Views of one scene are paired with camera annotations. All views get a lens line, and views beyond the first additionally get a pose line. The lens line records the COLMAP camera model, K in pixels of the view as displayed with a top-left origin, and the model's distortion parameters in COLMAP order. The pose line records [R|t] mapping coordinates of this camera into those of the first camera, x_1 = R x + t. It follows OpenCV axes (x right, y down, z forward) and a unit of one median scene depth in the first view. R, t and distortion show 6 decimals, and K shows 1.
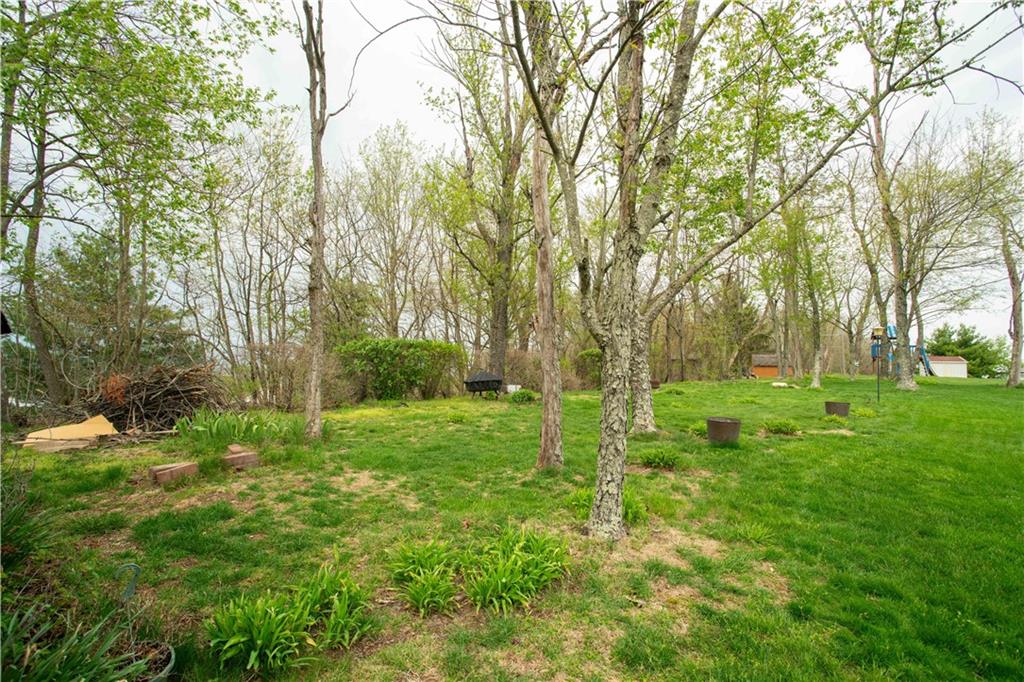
lens RADIAL K [[478.3, 0, 515.6], [0, 478.3, 343.0], [0, 0, 1]] dist [-0.010131, 0.001180]
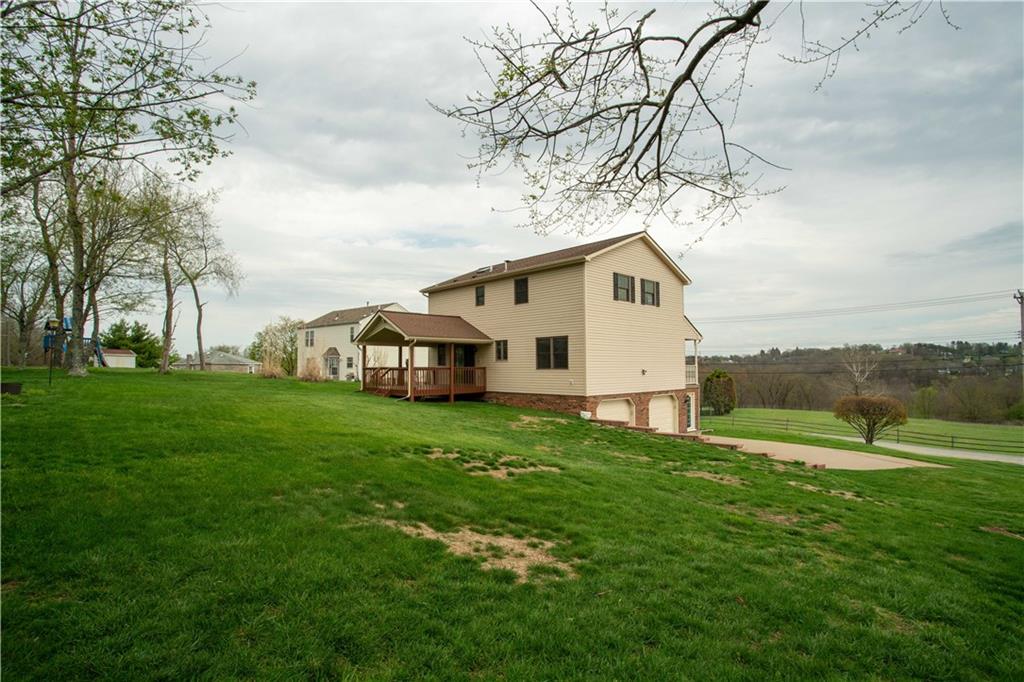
lens RADIAL K [[478.3, 0, 515.6], [0, 478.3, 343.0], [0, 0, 1]] dist [-0.010131, 0.001180]
pose [[0.142739, 0.038997, 0.988992, -0.106436], [-0.051323, 0.998171, -0.031952, 0.001752], [-0.988429, -0.046197, 0.144479, -0.136781]]
